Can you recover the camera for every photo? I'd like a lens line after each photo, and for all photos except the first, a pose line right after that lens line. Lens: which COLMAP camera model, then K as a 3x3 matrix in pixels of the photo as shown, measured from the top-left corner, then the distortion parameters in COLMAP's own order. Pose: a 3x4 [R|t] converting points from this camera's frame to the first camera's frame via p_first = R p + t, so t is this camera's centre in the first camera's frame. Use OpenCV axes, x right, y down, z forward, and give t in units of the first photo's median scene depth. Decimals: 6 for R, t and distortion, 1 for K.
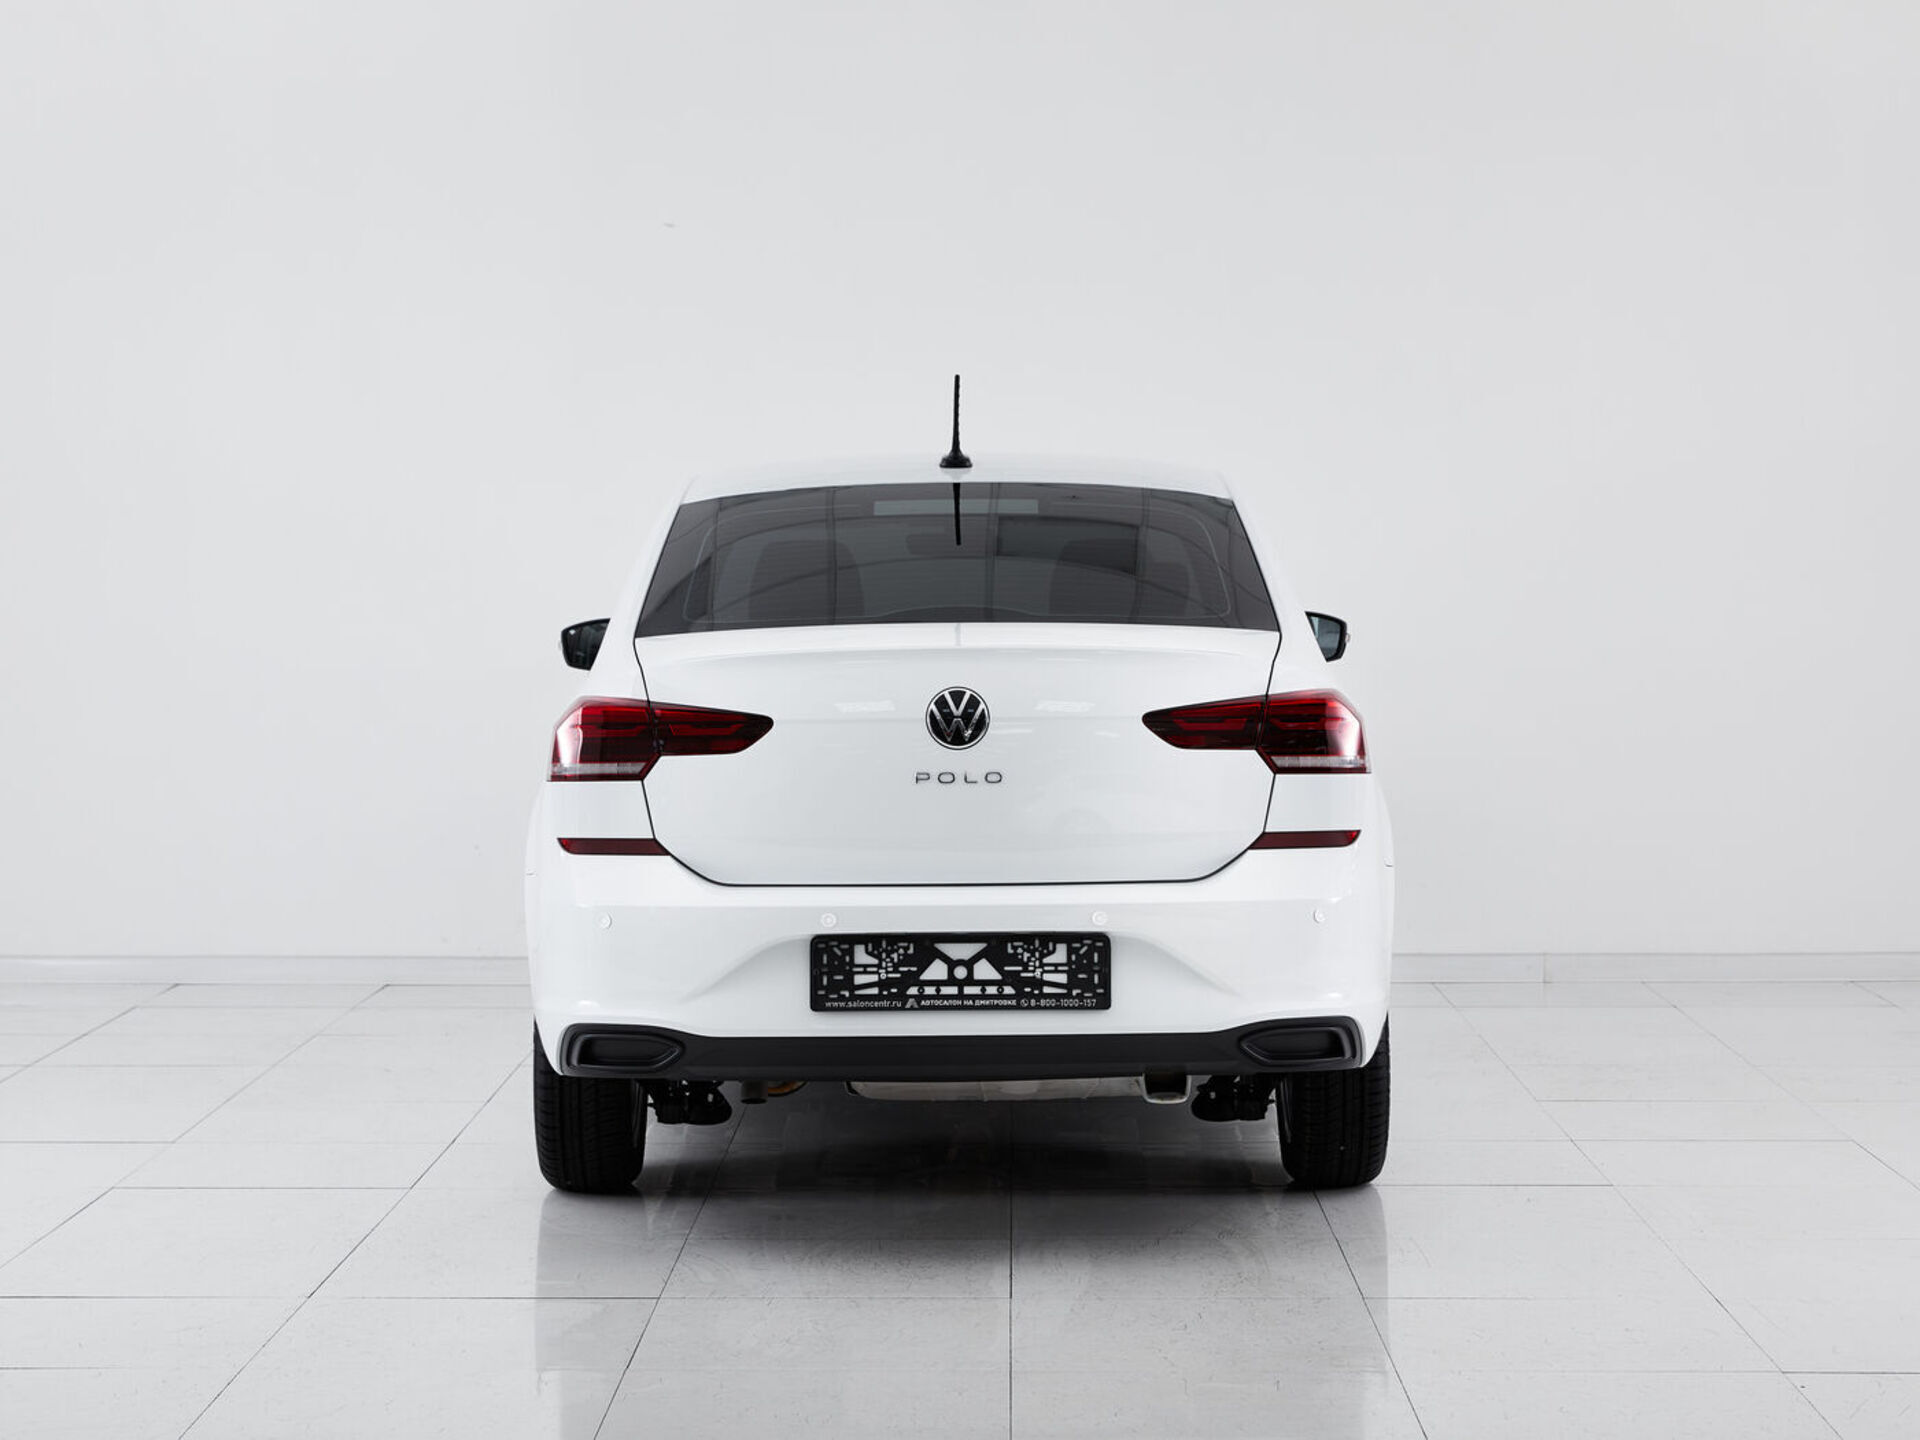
lens RADIAL K [[4156.9, 0, 960.0], [0, 4156.9, 720.0], [0, 0, 1]] dist [-0.024715, -0.511948]
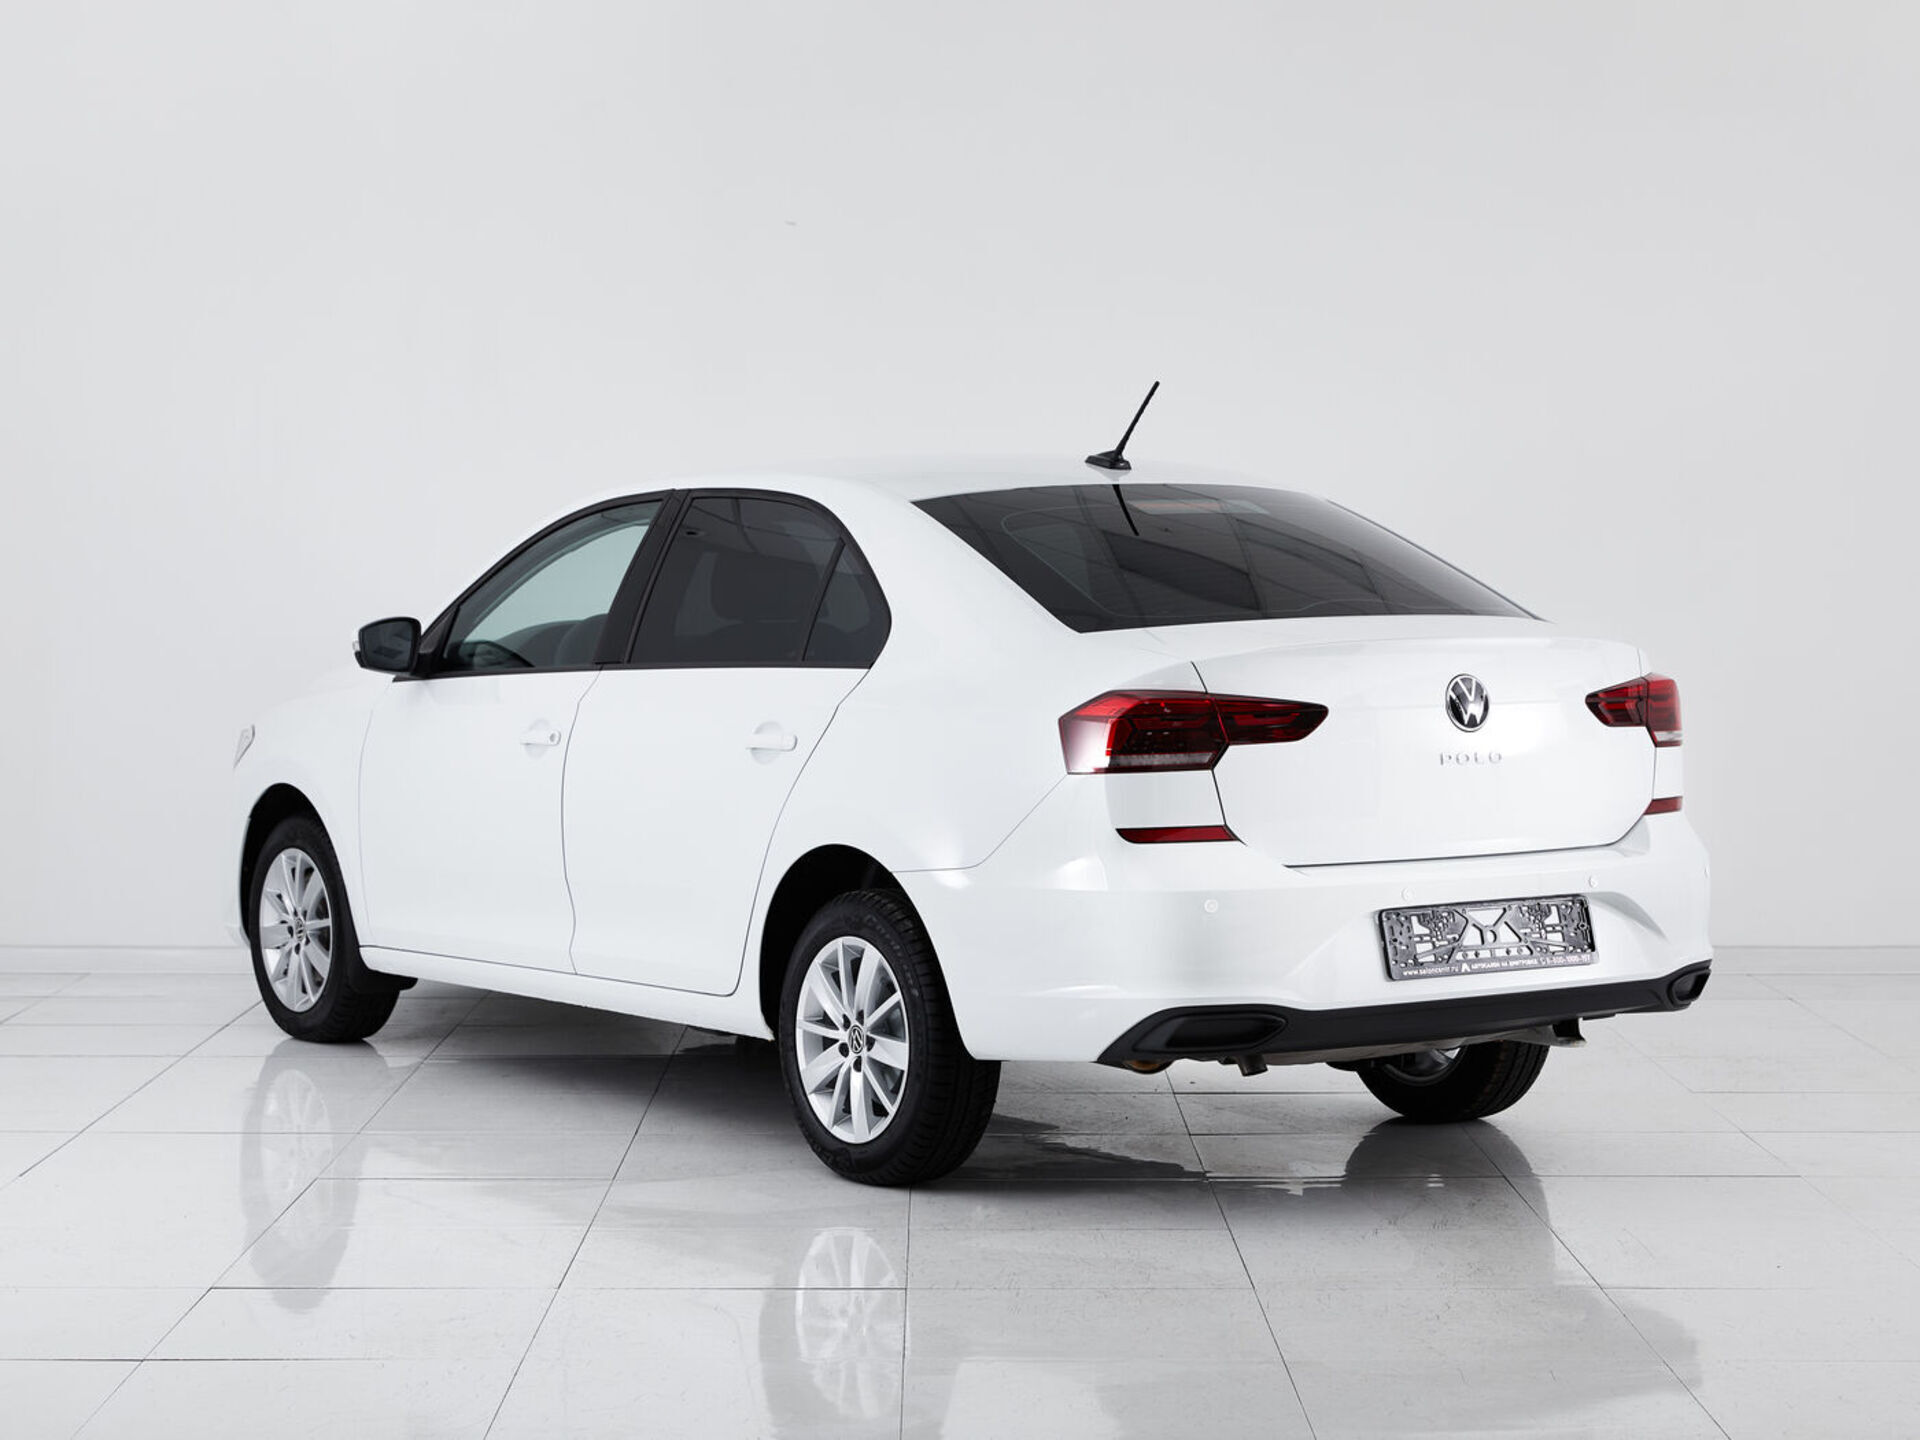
lens RADIAL K [[4156.9, 0, 960.0], [0, 4156.9, 720.0], [0, 0, 1]] dist [-0.024715, -0.511948]
pose [[0.825813, -0.021963, 0.563516, -0.713809], [0.022727, 0.999726, 0.005658, -0.005089], [-0.563486, 0.008135, 0.826086, 0.179421]]
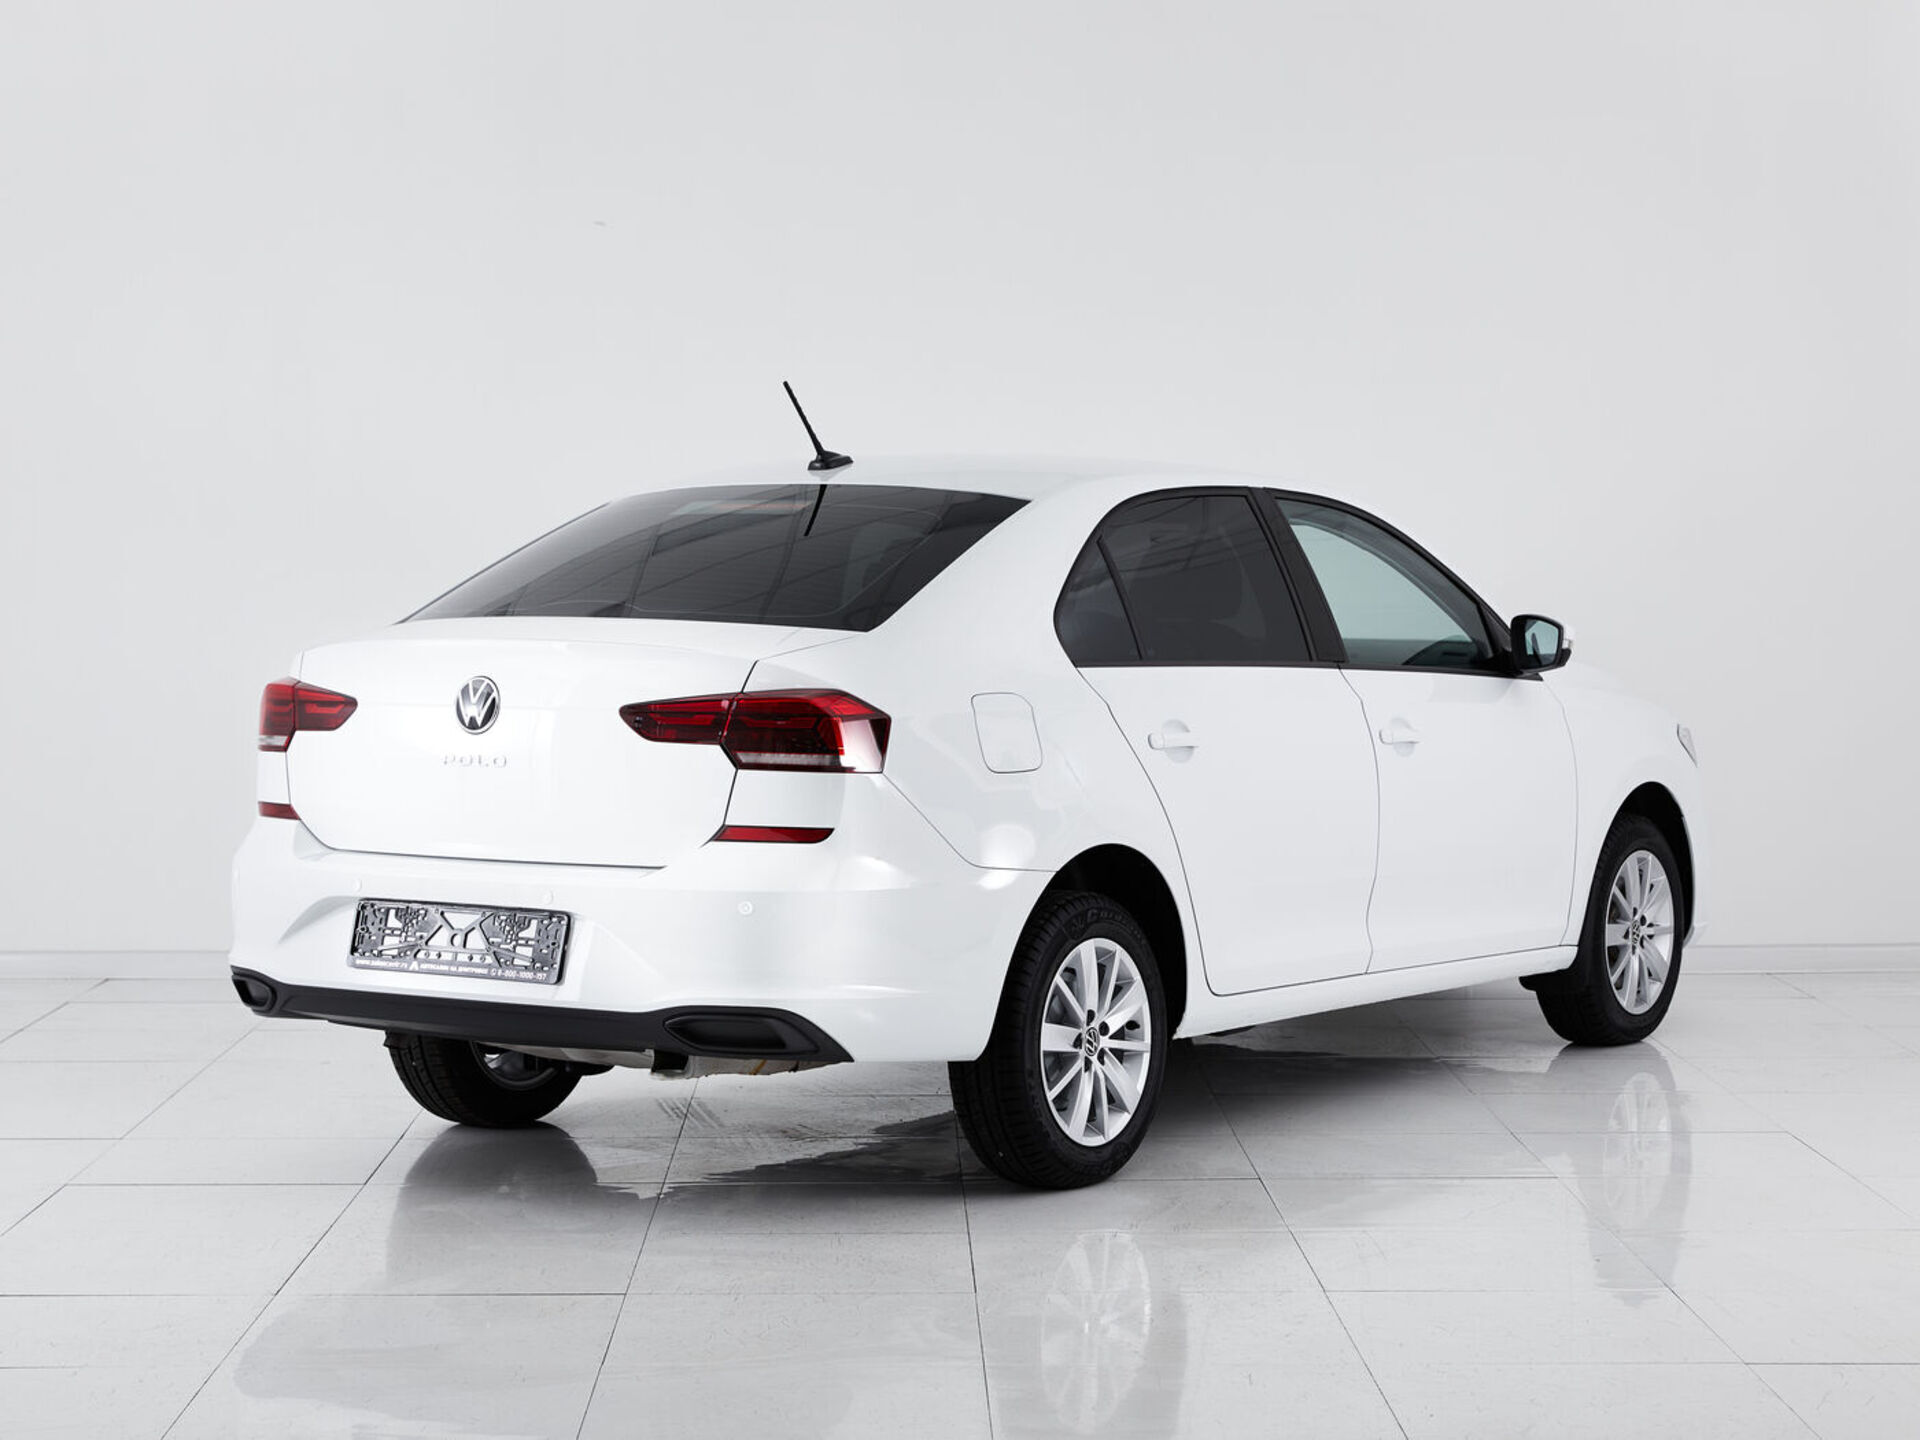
lens RADIAL K [[4156.9, 0, 960.0], [0, 4156.9, 720.0], [0, 0, 1]] dist [-0.024715, -0.511948]
pose [[0.825114, 0.034361, -0.563920, 0.704479], [-0.030028, 0.999405, 0.016960, -0.018451], [0.564167, 0.002940, 0.825655, 0.180187]]
